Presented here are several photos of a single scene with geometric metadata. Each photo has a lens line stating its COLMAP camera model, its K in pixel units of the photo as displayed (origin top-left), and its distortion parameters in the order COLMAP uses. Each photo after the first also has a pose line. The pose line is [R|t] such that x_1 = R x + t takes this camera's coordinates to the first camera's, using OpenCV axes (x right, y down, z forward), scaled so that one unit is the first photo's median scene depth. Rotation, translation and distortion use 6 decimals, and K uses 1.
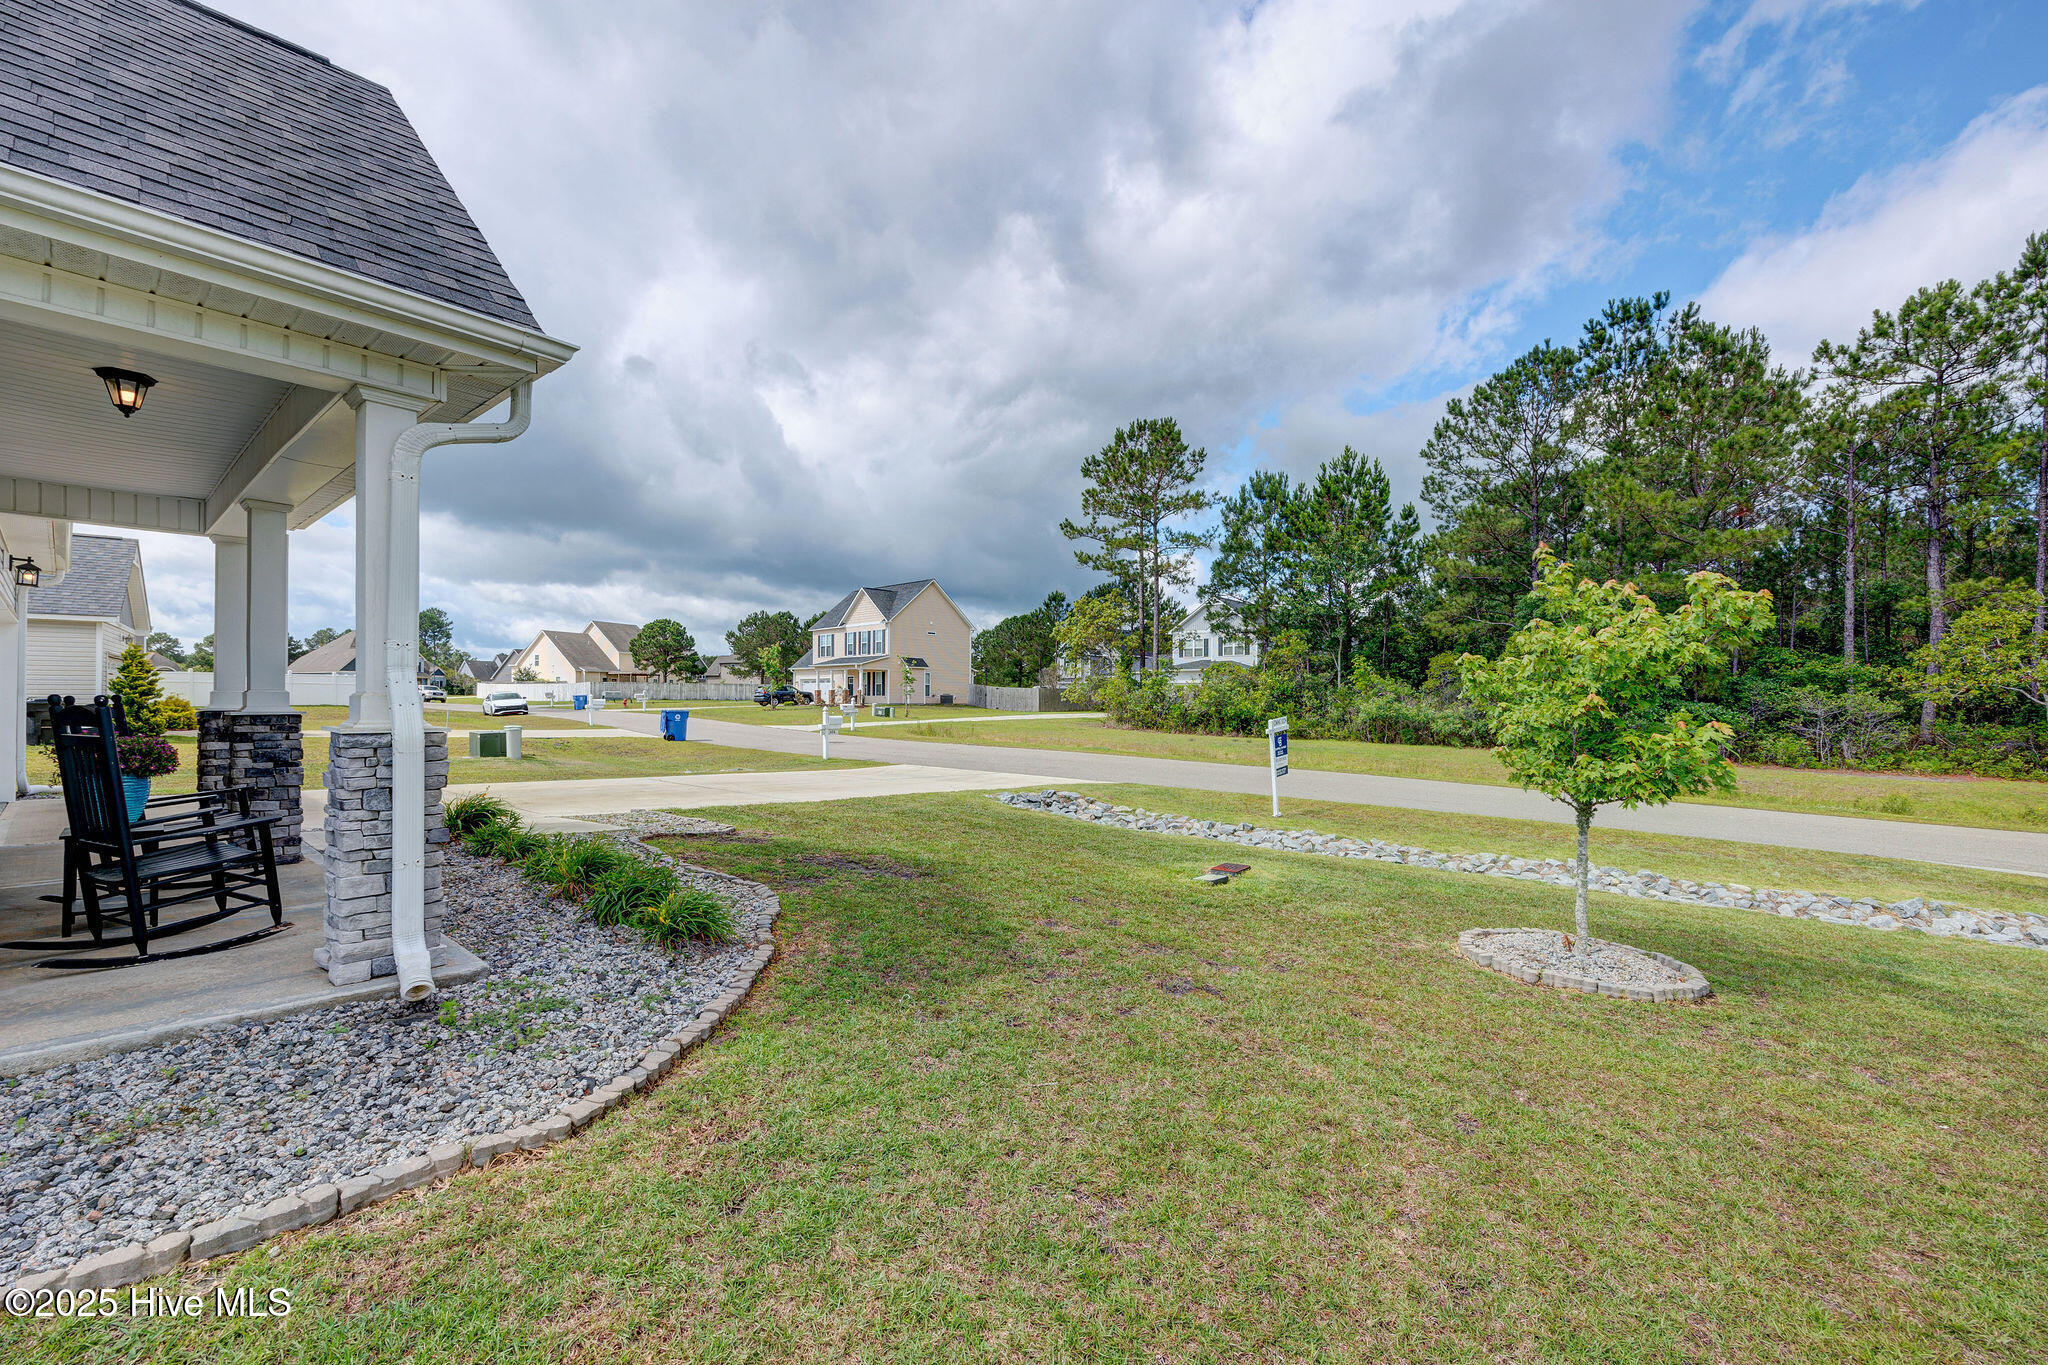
lens RADIAL K [[825.5, 0, 1029.7], [0, 825.5, 688.6], [0, 0, 1]] dist [-0.000427, -0.000124]
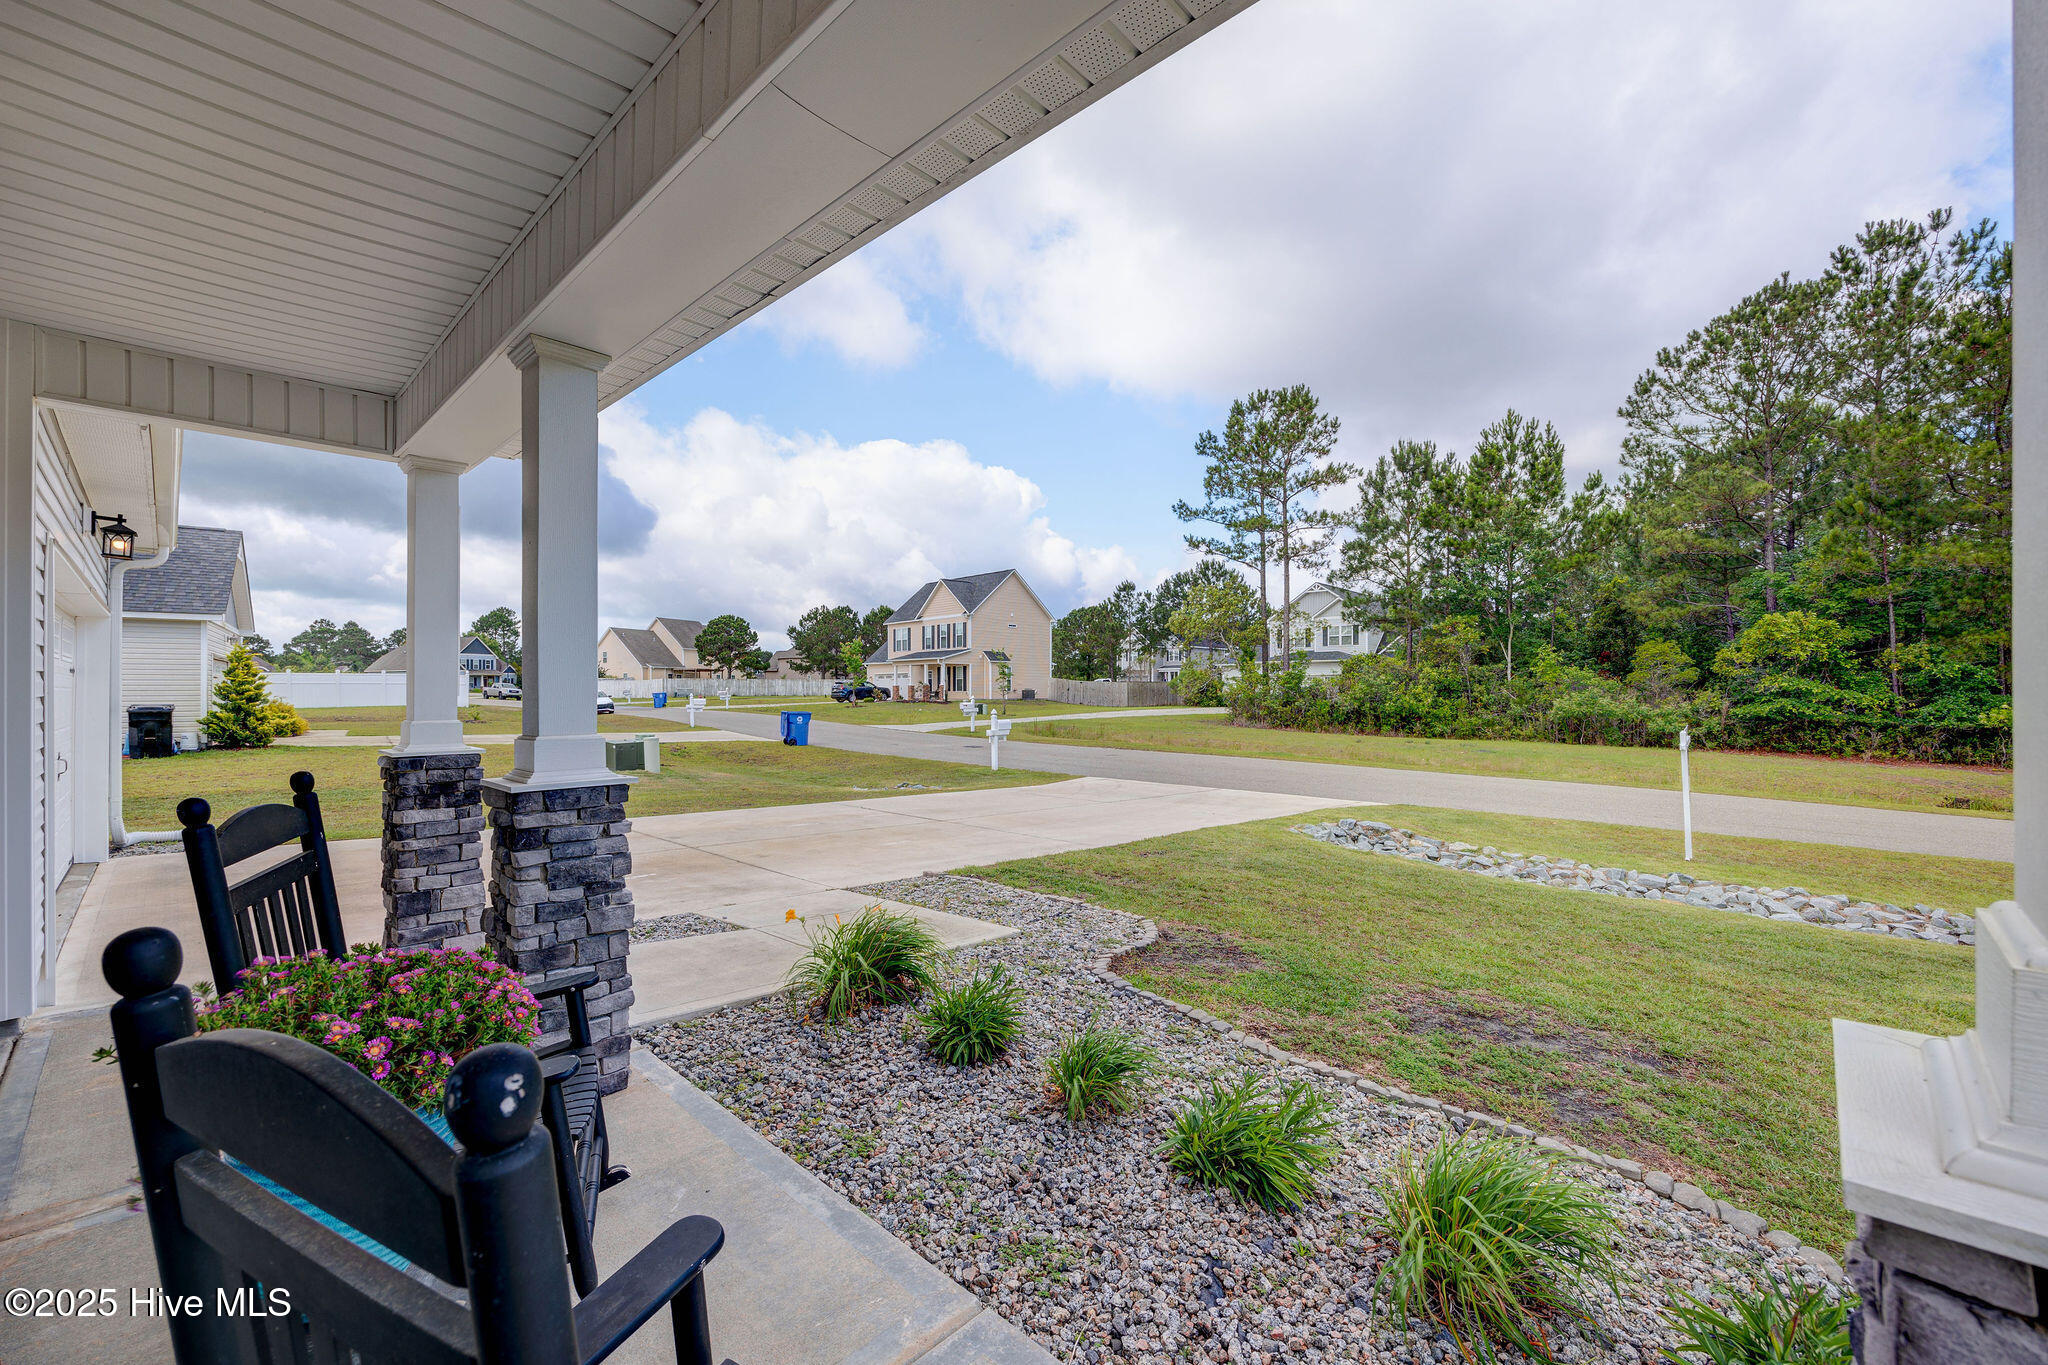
lens RADIAL K [[826.7, 0, 1025.3], [0, 826.7, 685.4], [0, 0, 1]] dist [-0.002583, -0.000151]
pose [[0.998262, -0.007297, -0.058471, -0.087287], [0.007609, 0.999958, 0.005108, -0.003917], [0.058431, -0.005544, 0.998276, 0.074041]]
